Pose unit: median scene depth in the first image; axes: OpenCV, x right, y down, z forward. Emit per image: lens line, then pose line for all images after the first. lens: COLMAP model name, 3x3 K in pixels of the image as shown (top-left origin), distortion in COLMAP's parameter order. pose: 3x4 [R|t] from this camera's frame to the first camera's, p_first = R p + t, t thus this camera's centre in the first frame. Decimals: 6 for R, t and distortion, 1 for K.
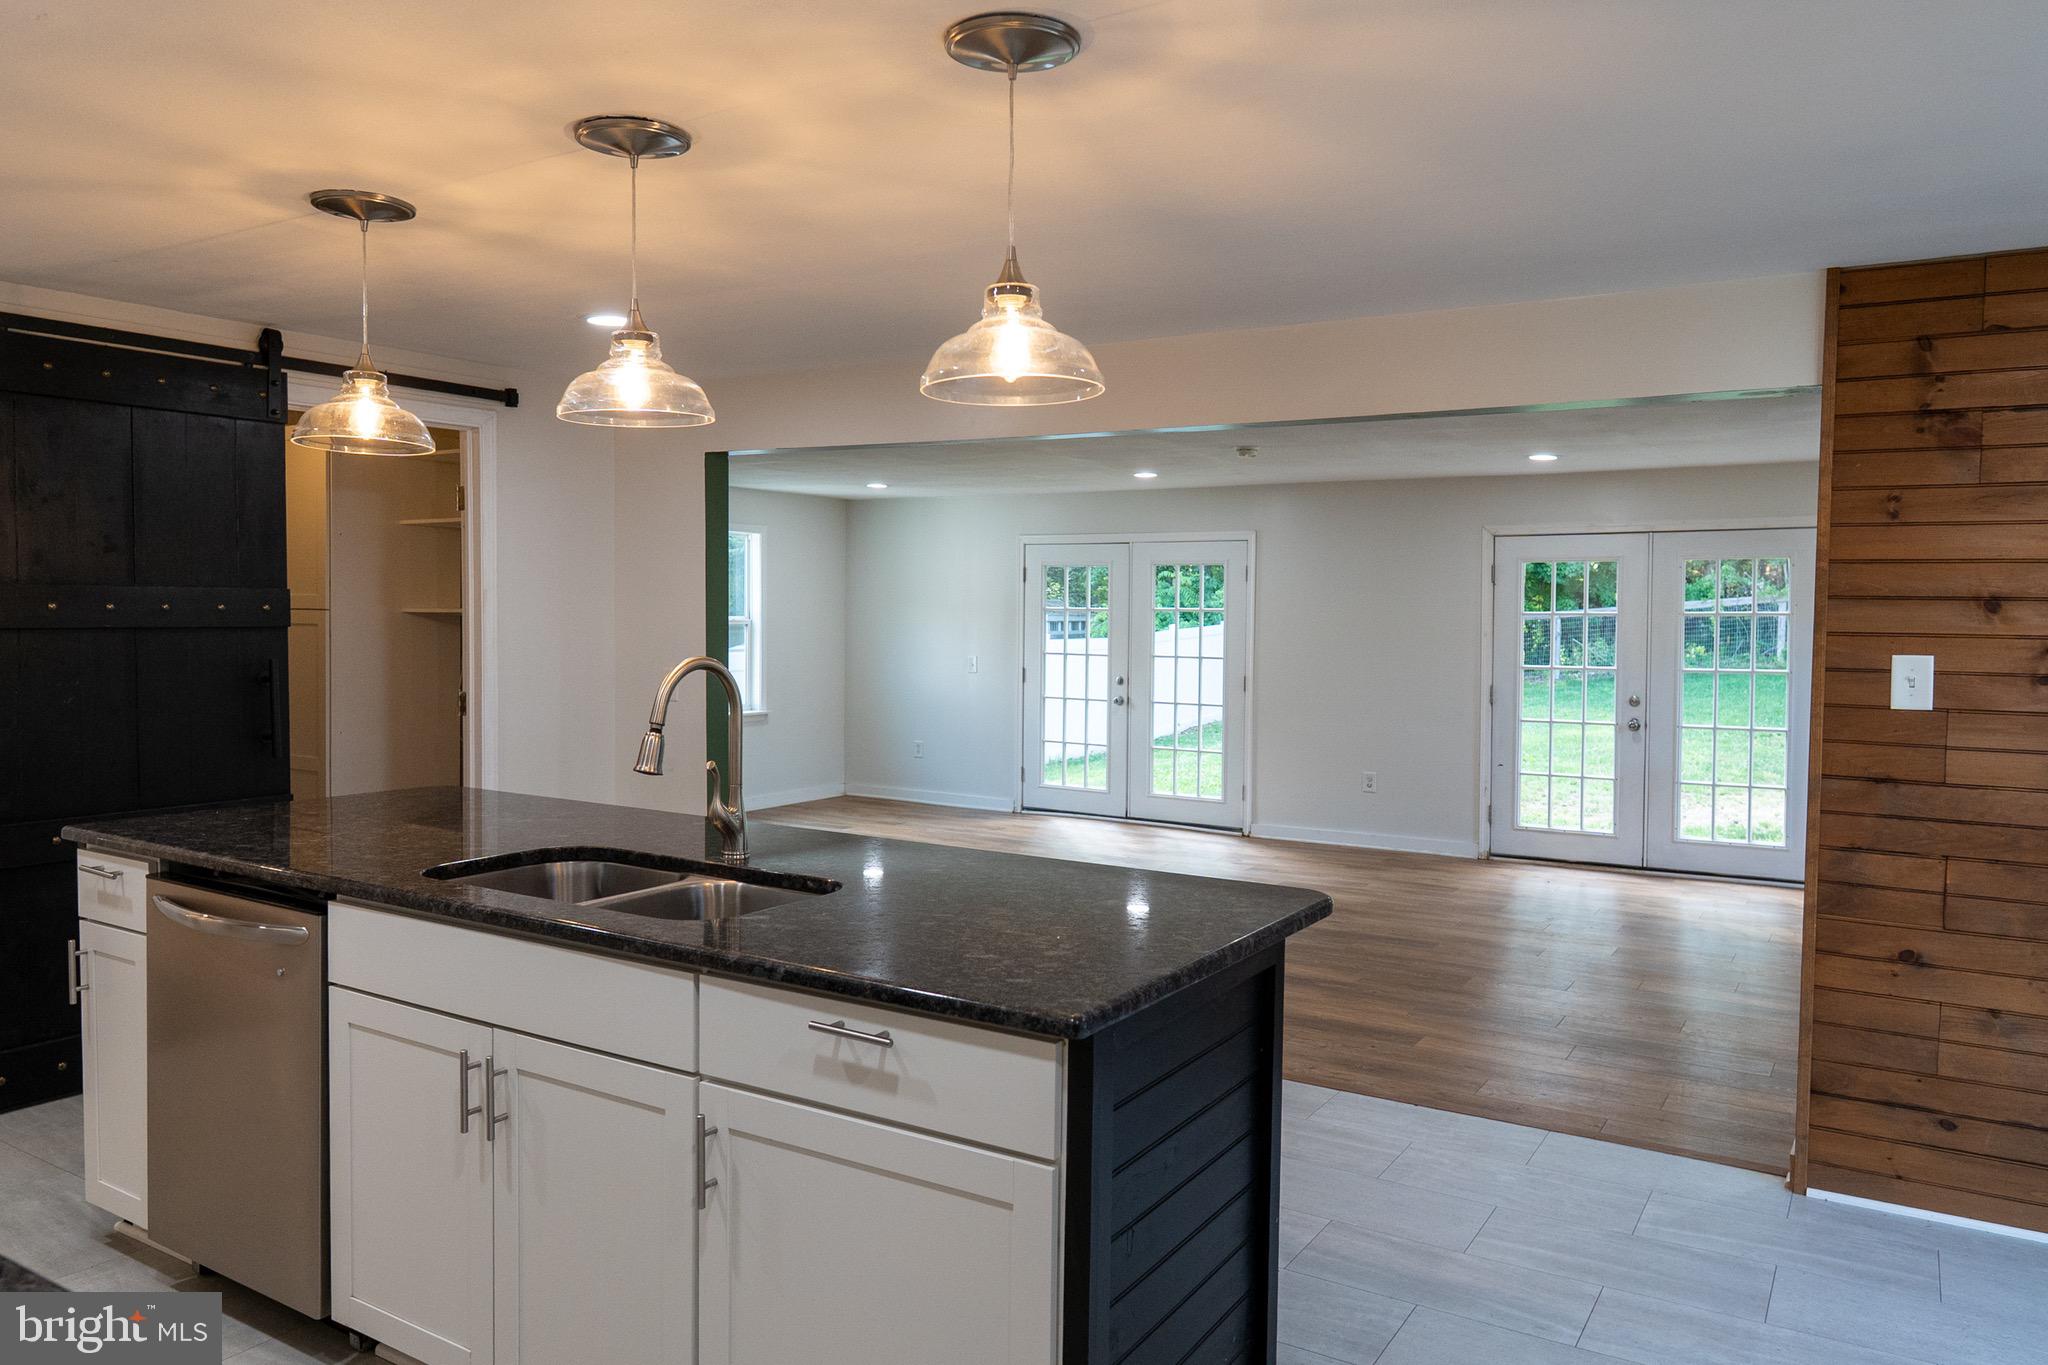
lens RADIAL K [[1396.3, 0, 1024.0], [0, 1396.3, 682.5], [0, 0, 1]] dist [0.034967, 0.000089]
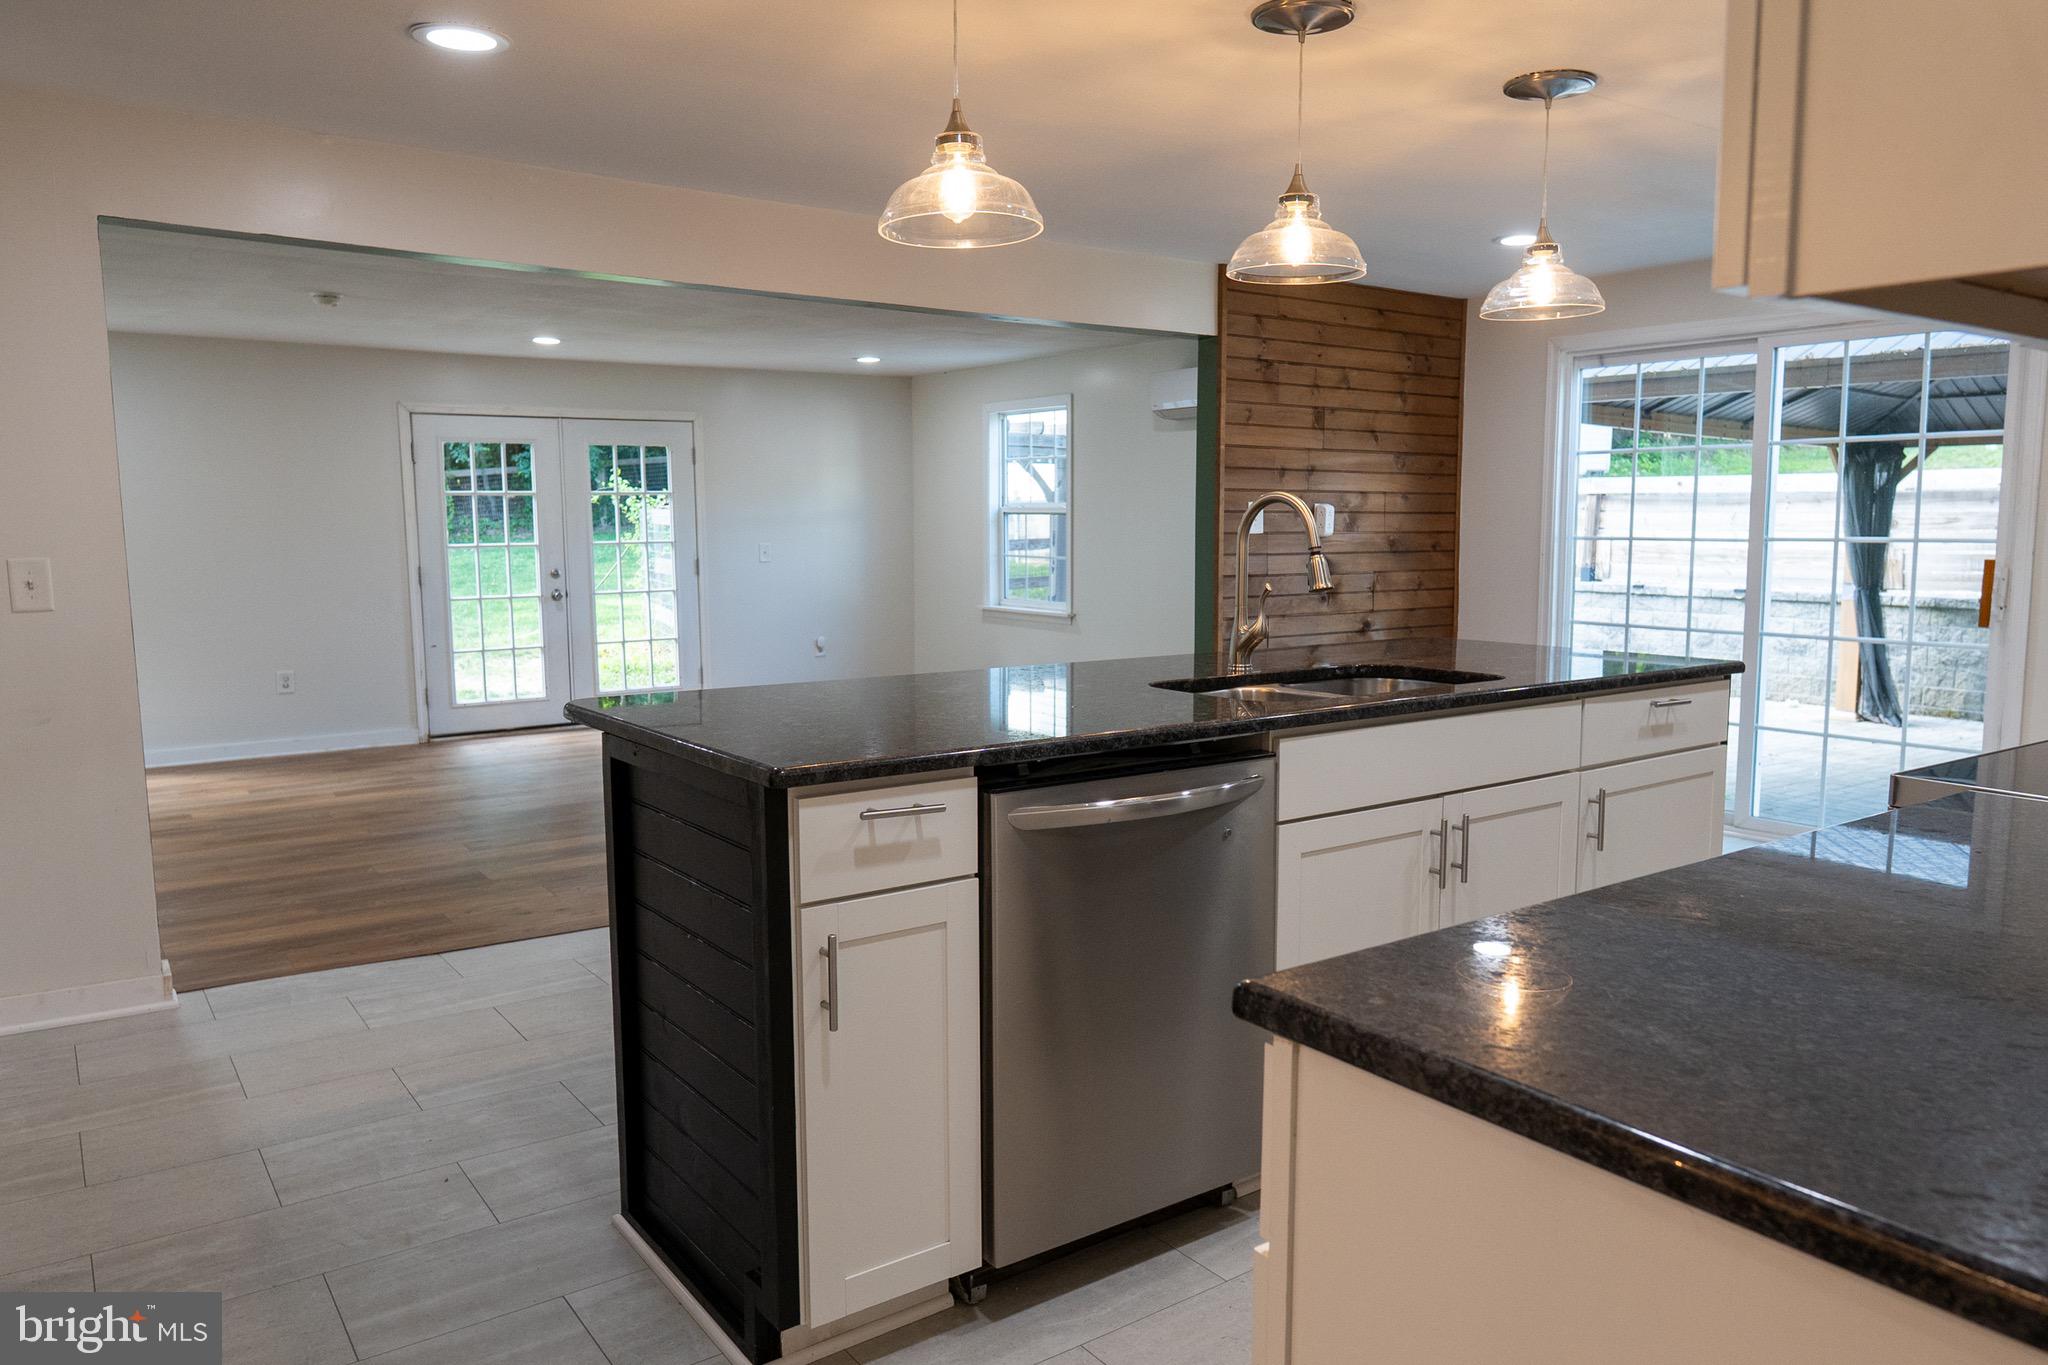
lens RADIAL K [[1403.3, 0, 1024.0], [0, 1403.3, 682.5], [0, 0, 1]] dist [-0.033823, -0.000393]
pose [[0.376459, -0.115366, 0.919222, -0.440835], [0.052073, 0.993283, 0.103335, 0.004131], [-0.924969, 0.008966, 0.379937, 0.249002]]
